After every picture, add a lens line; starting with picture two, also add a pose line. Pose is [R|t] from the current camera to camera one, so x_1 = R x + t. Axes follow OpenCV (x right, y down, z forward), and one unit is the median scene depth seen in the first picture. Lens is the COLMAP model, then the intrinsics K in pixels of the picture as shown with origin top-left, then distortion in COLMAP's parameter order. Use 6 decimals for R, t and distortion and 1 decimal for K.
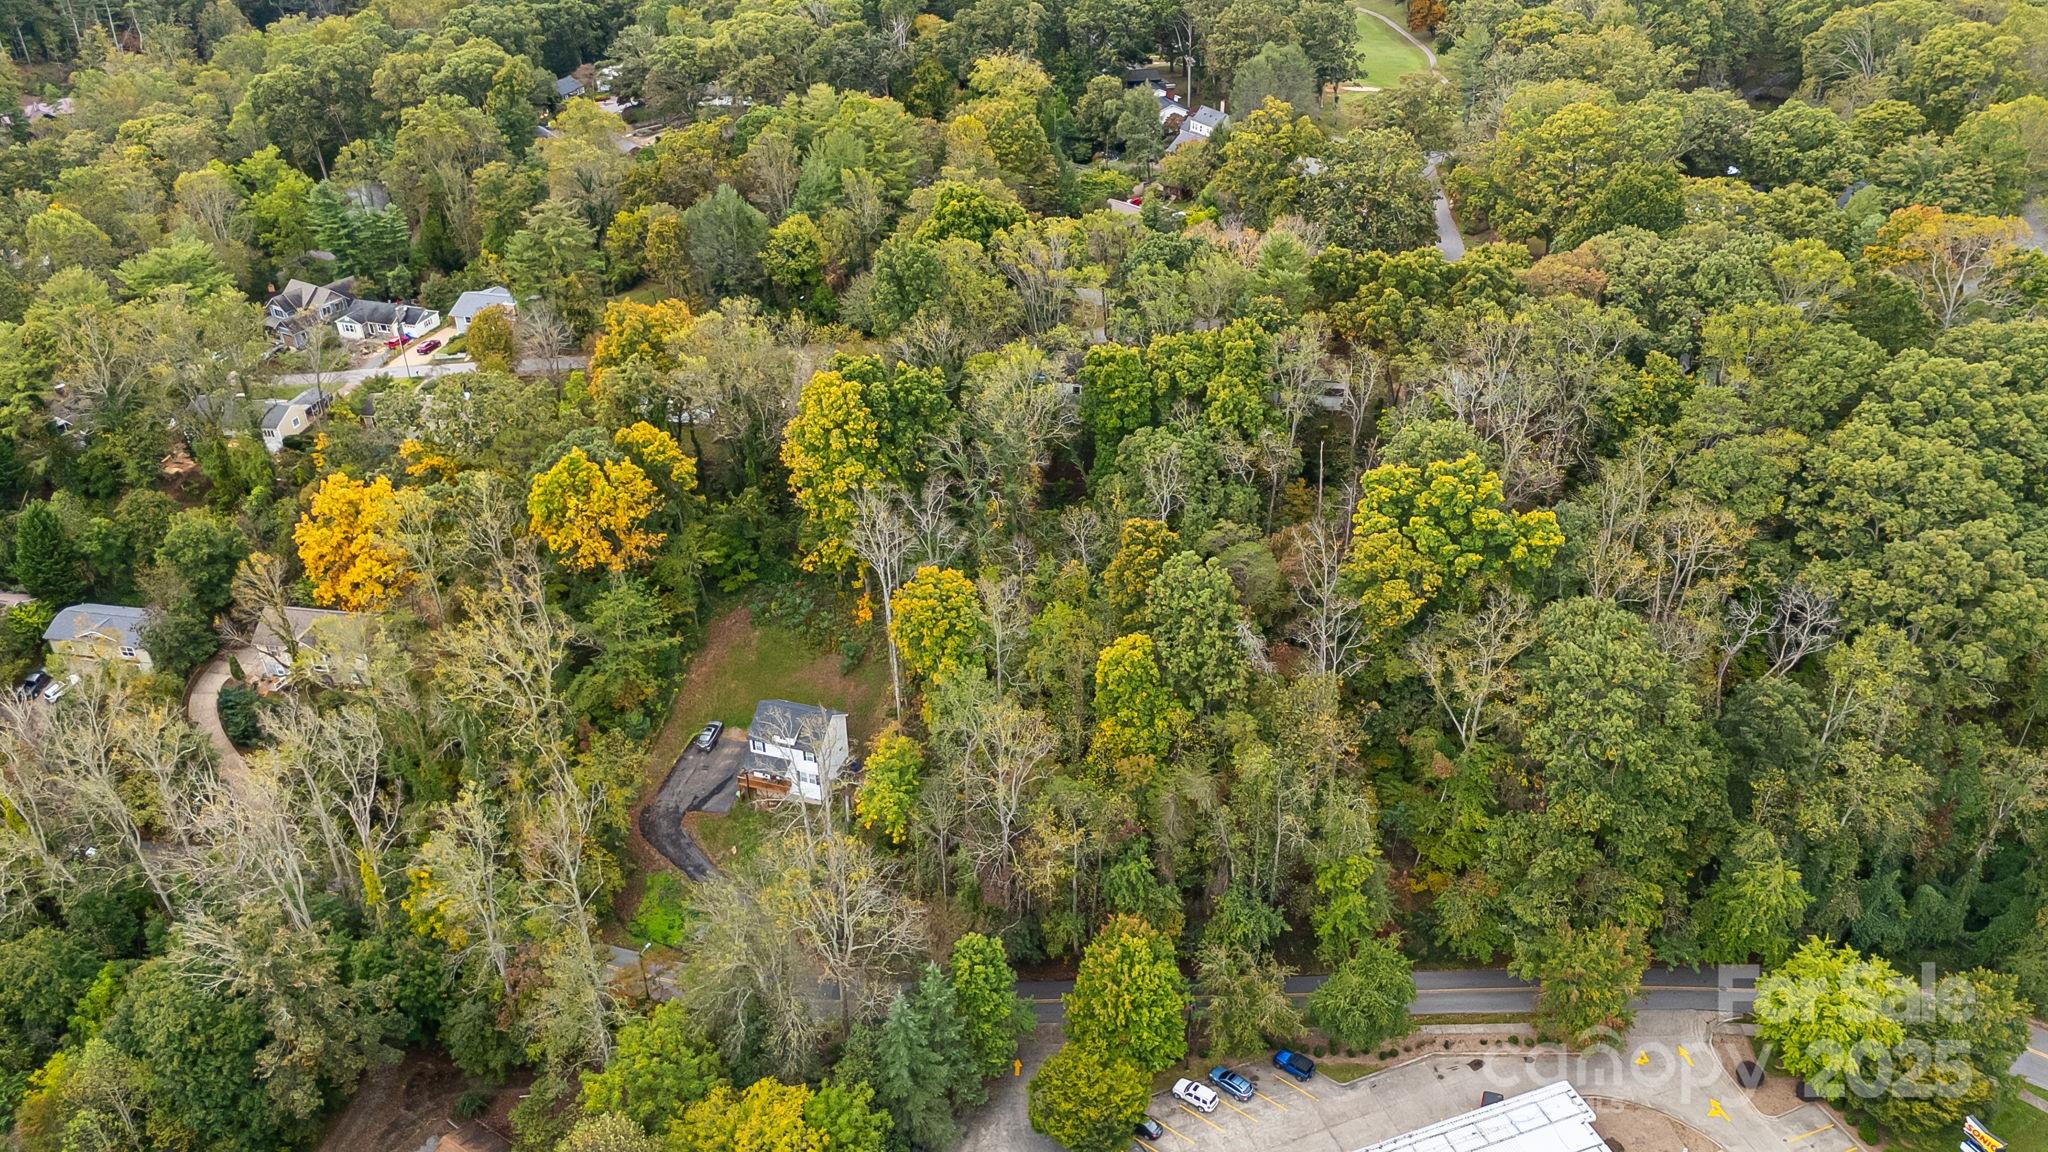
lens RADIAL K [[1531.9, 0, 1026.9], [0, 1531.9, 583.1], [0, 0, 1]] dist [0.073824, -0.064102]
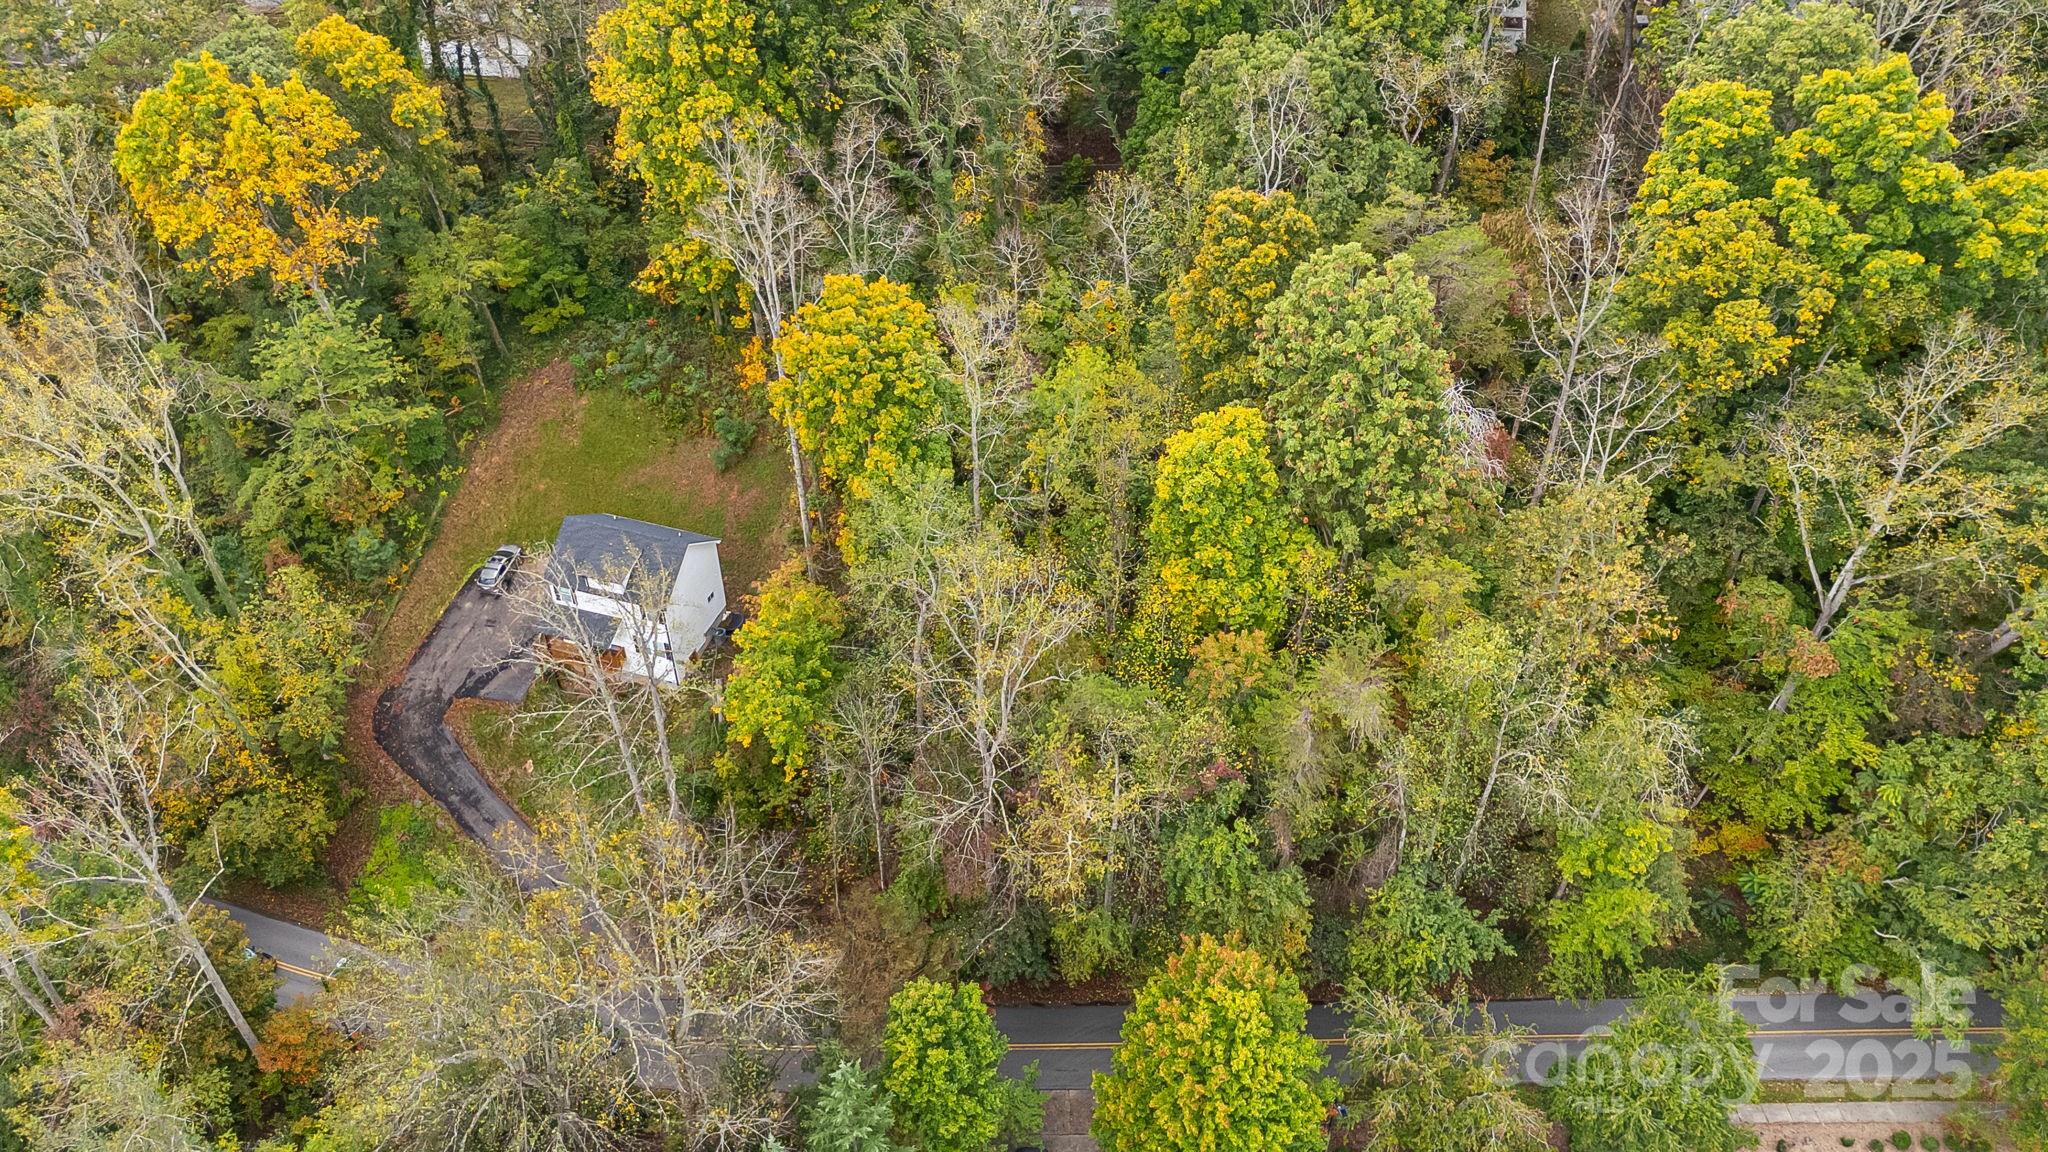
lens RADIAL K [[1531.9, 0, 1026.9], [0, 1531.9, 583.1], [0, 0, 1]] dist [0.073824, -0.064102]
pose [[0.999839, 0.003936, 0.017482, -0.009357], [-0.006421, 0.989490, 0.144460, 0.017018], [-0.016729, -0.144549, 0.989356, 0.448804]]
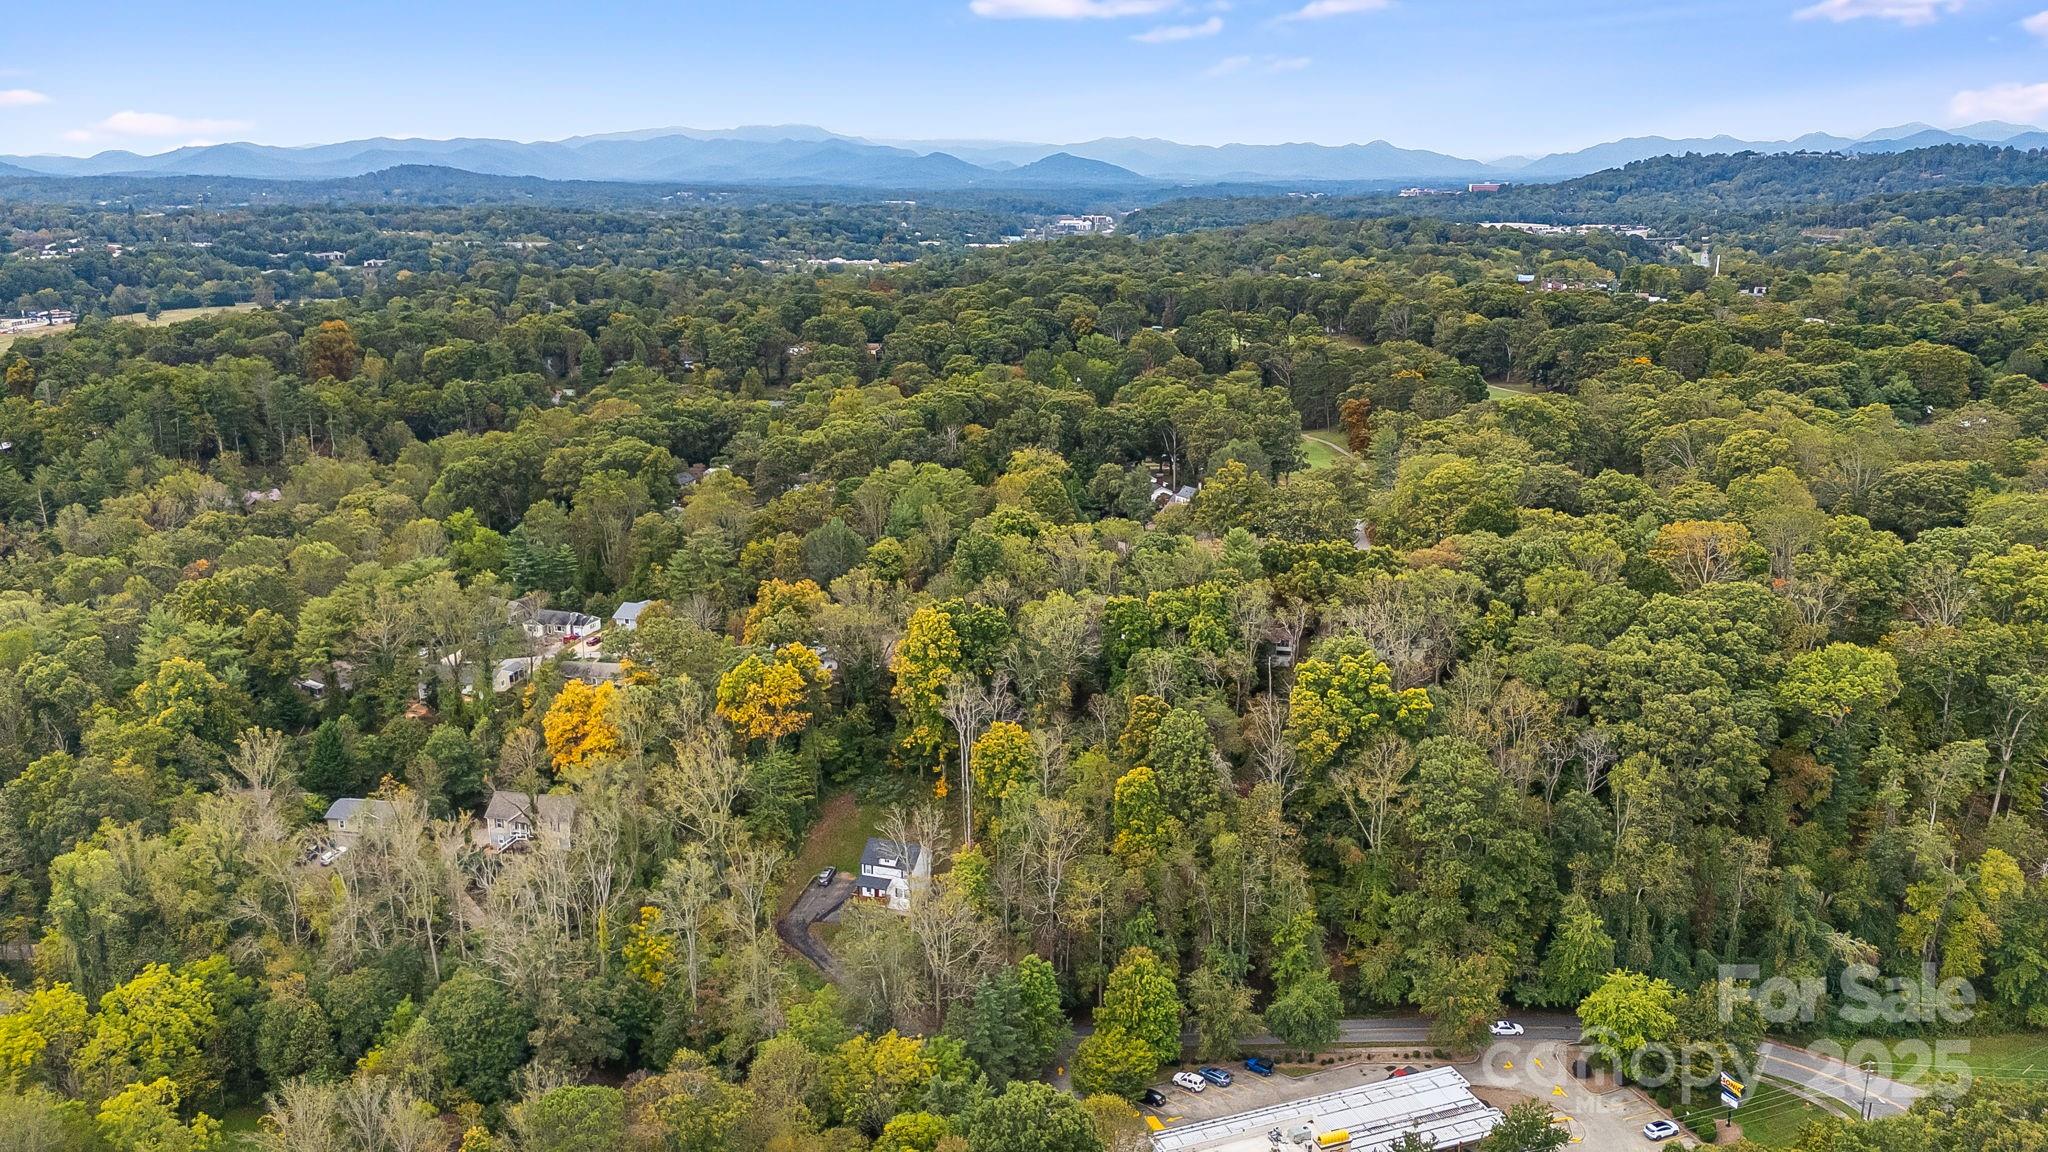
lens RADIAL K [[1520.0, 0, 1024.0], [0, 1520.0, 576.0], [0, 0, 1]] dist [0.132422, -0.227432]
pose [[0.999917, 0.012876, -0.000708, -0.040635], [-0.012537, 0.957778, -0.287235, 0.266345], [-0.003020, 0.287219, 0.957860, -0.419472]]
